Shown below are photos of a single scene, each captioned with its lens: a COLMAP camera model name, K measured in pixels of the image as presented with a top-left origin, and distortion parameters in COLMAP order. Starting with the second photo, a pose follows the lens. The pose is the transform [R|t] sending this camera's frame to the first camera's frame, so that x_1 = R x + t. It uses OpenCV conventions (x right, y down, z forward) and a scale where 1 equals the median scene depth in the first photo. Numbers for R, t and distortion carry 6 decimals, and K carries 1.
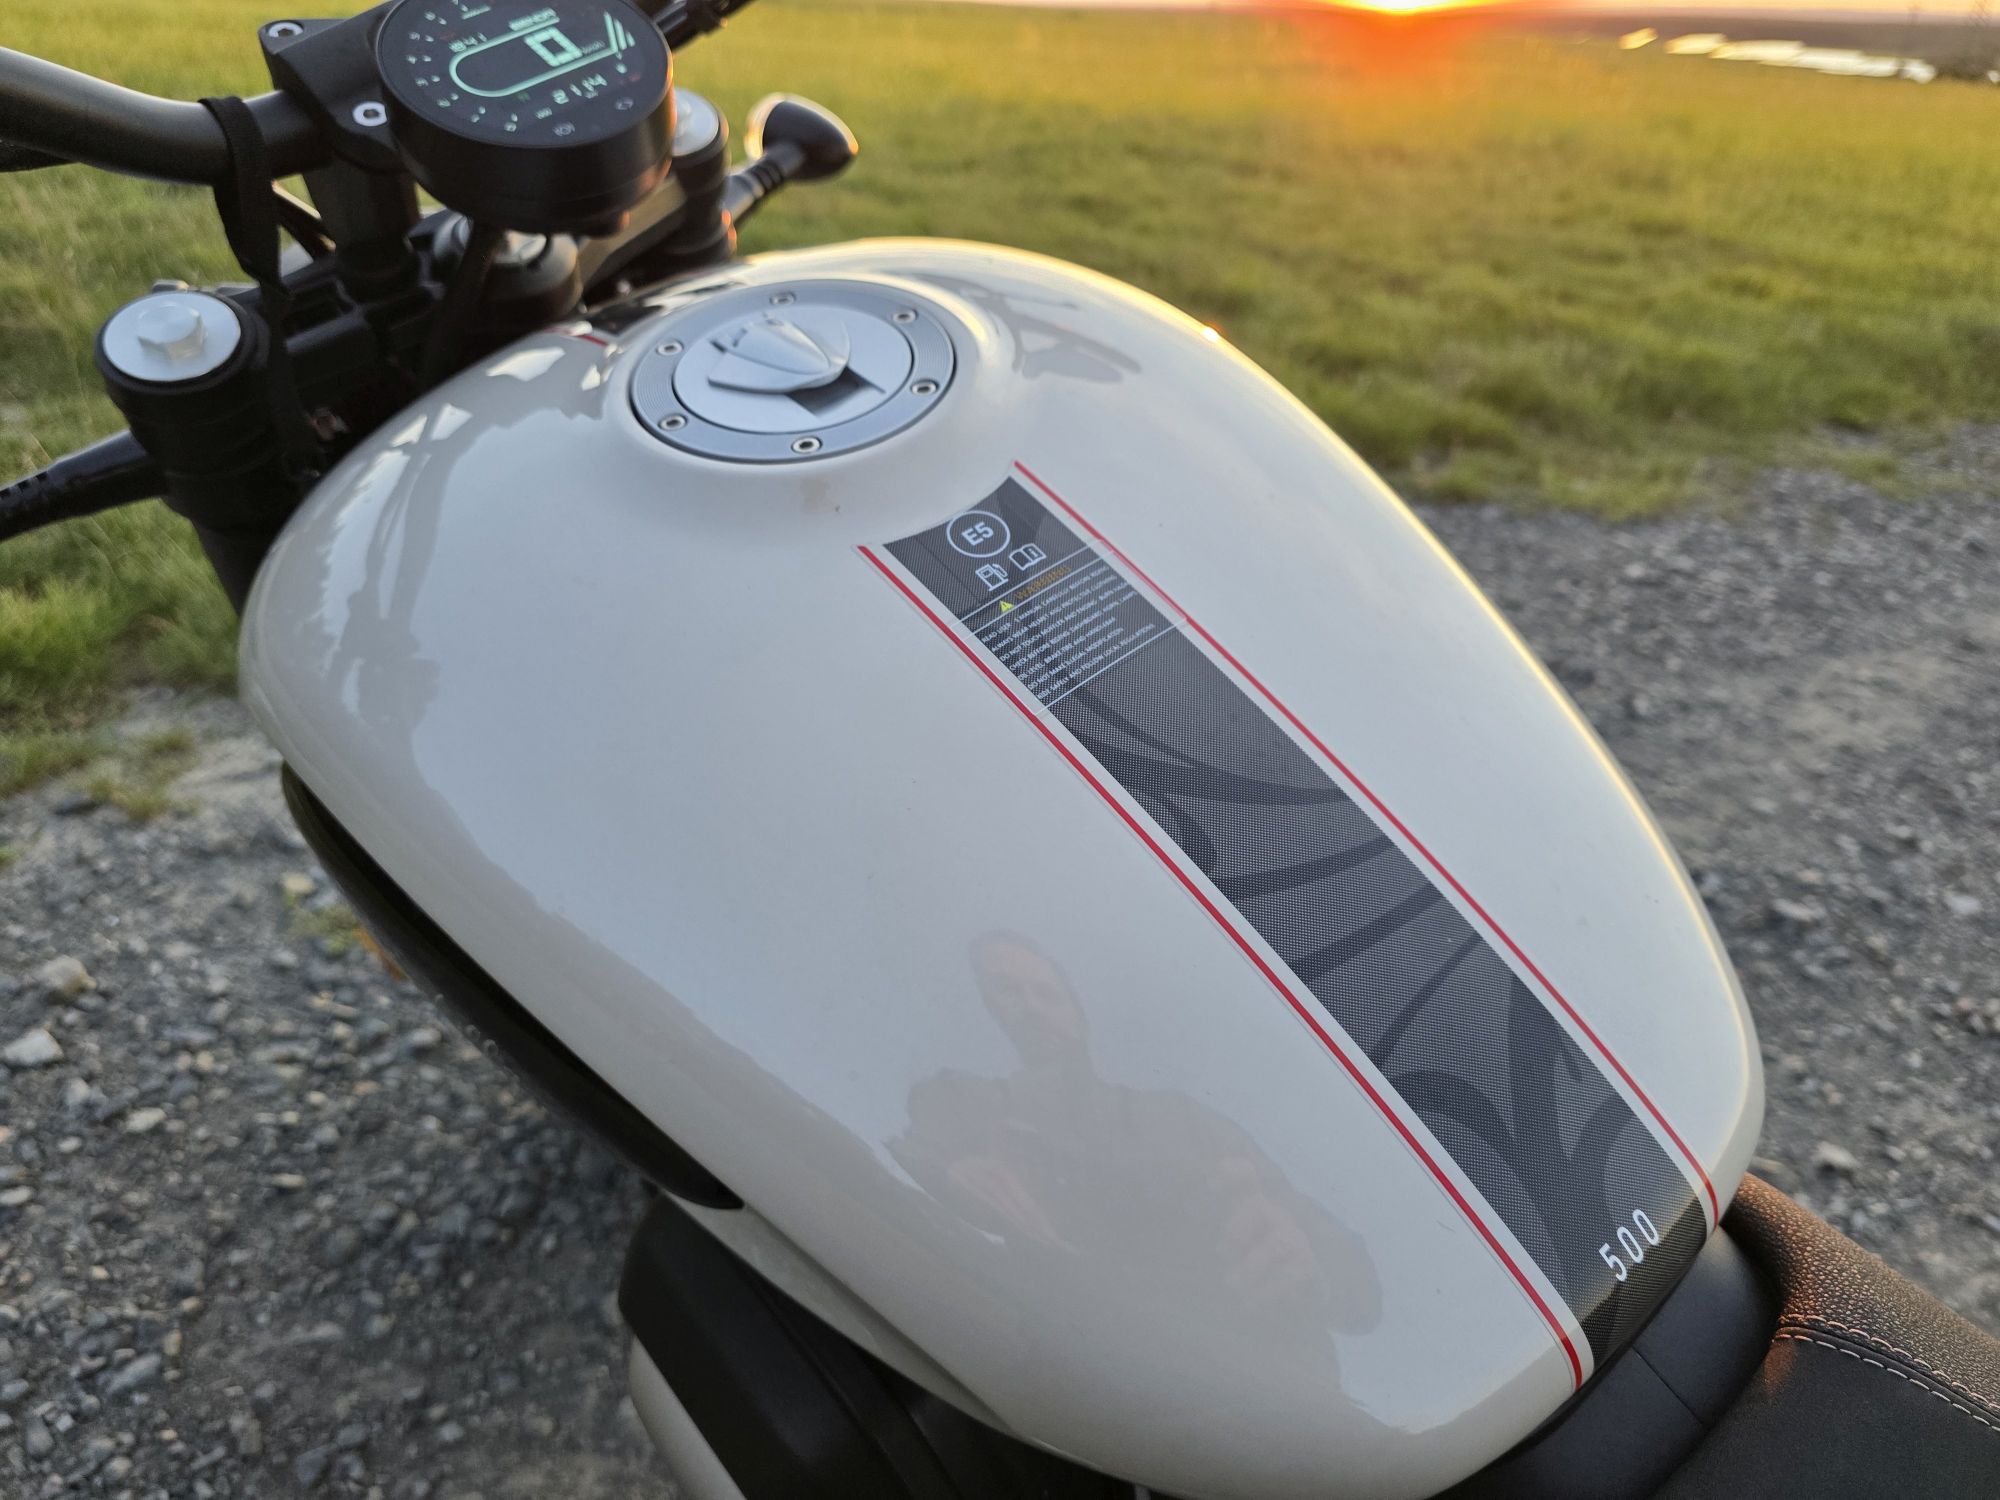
lens RADIAL K [[1354.9, 0, 1005.2], [0, 1354.9, 769.5], [0, 0, 1]] dist [0.029196, -0.045018]
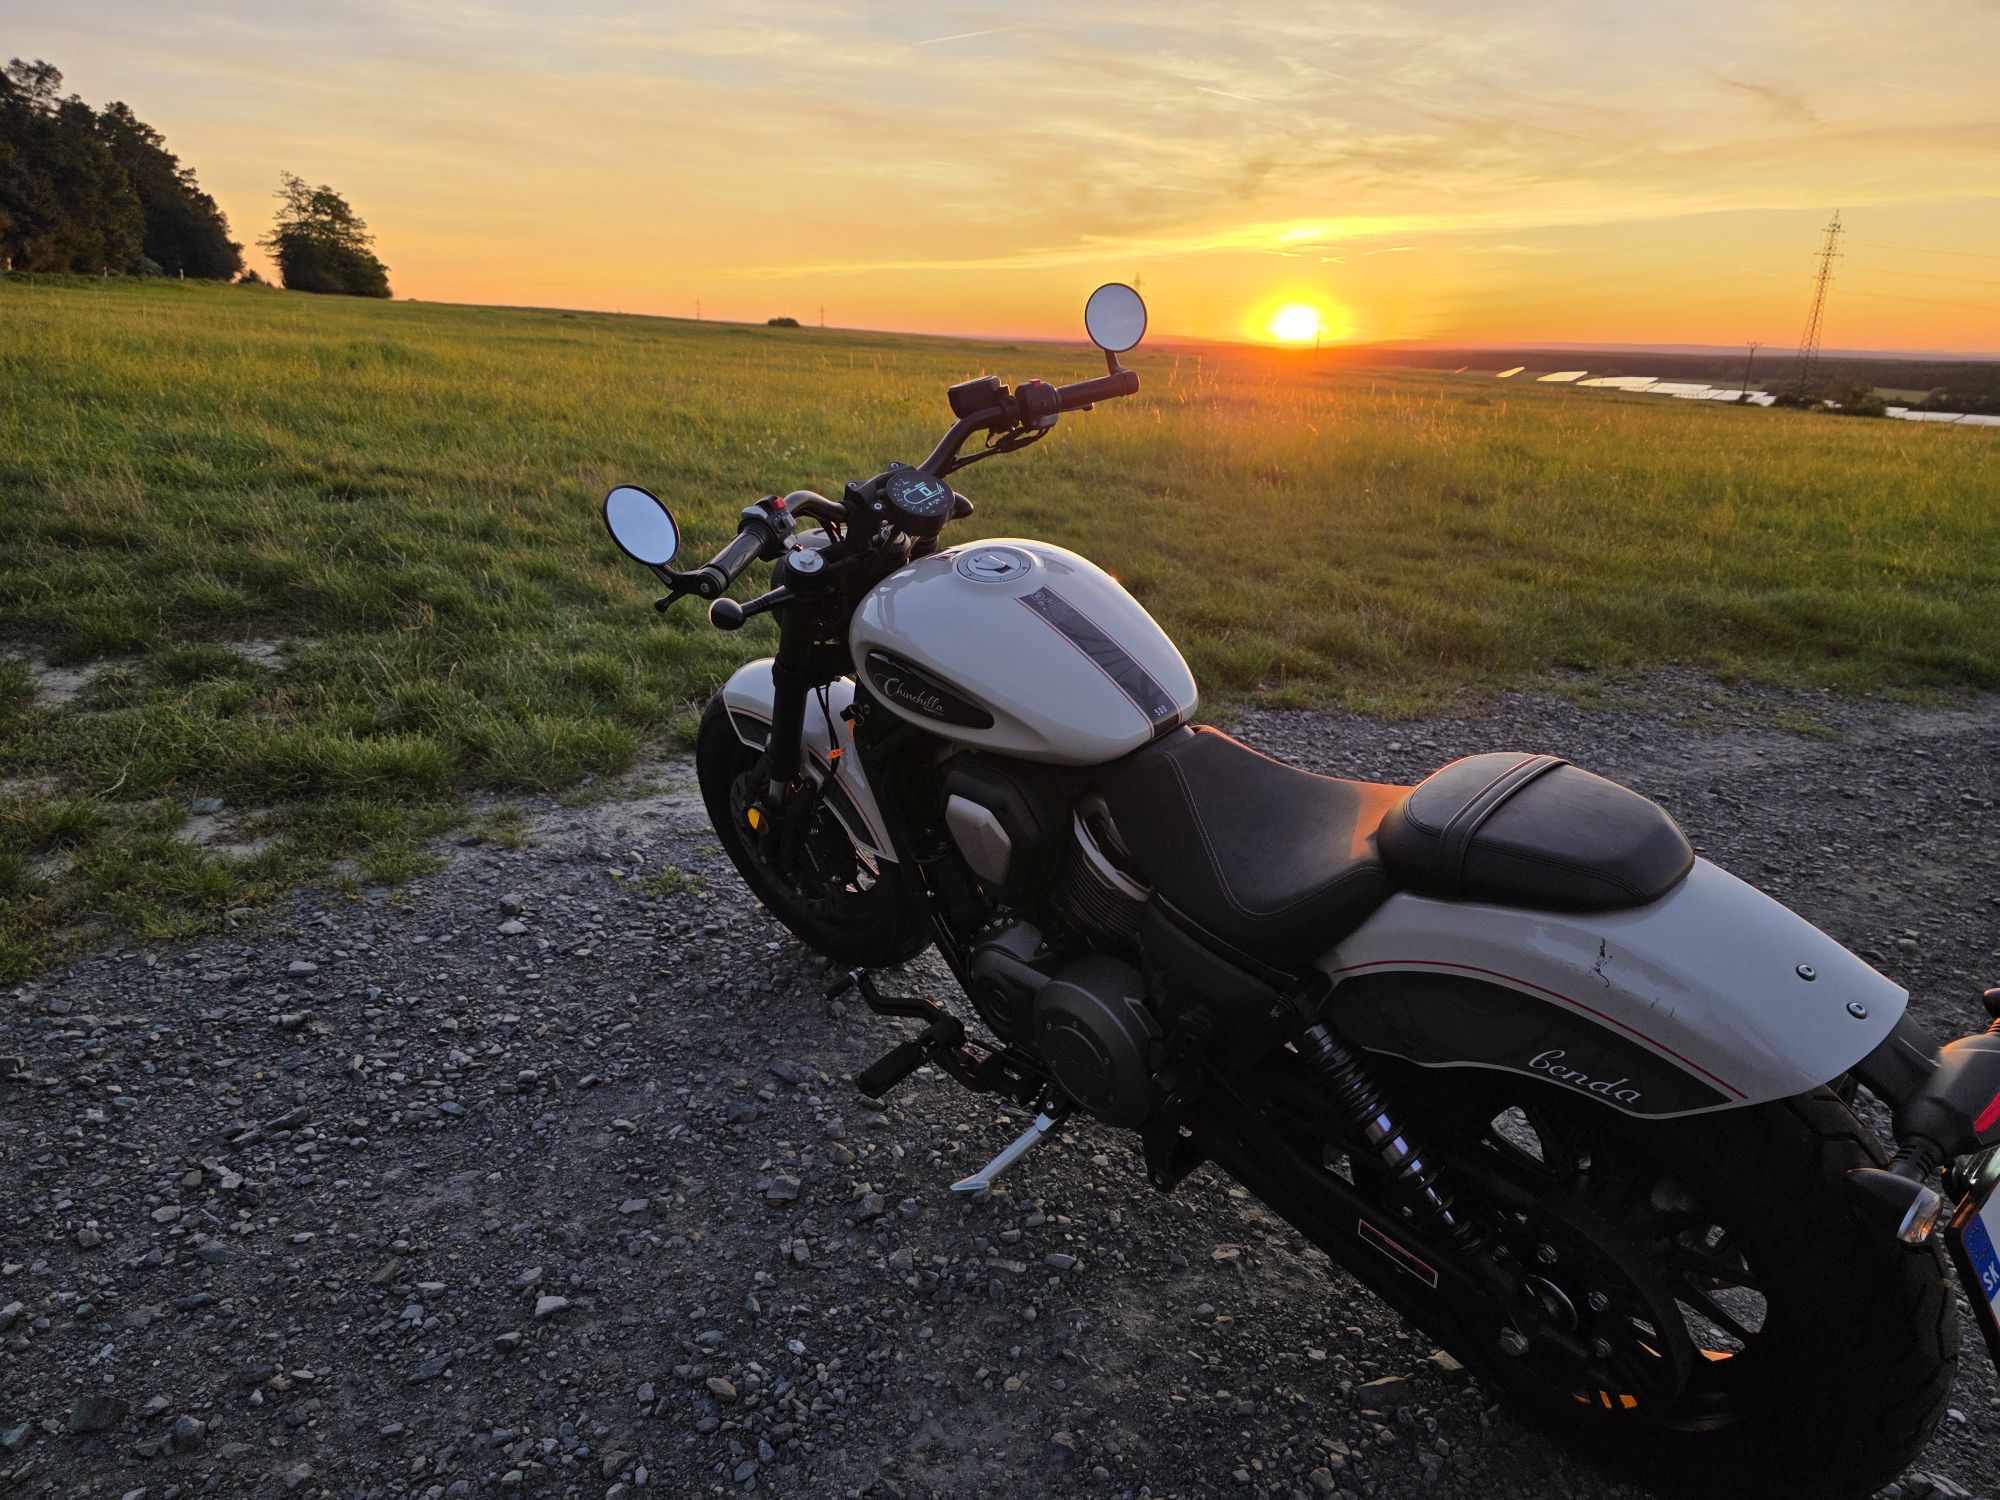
lens RADIAL K [[1354.9, 0, 985.1], [0, 1354.9, 772.2], [0, 0, 1]] dist [0.029196, -0.045018]
pose [[0.999486, 0.000258, 0.032069, -0.070502], [0.006158, 0.979817, -0.199800, 0.271192], [-0.031474, 0.199895, 0.979312, -0.697806]]
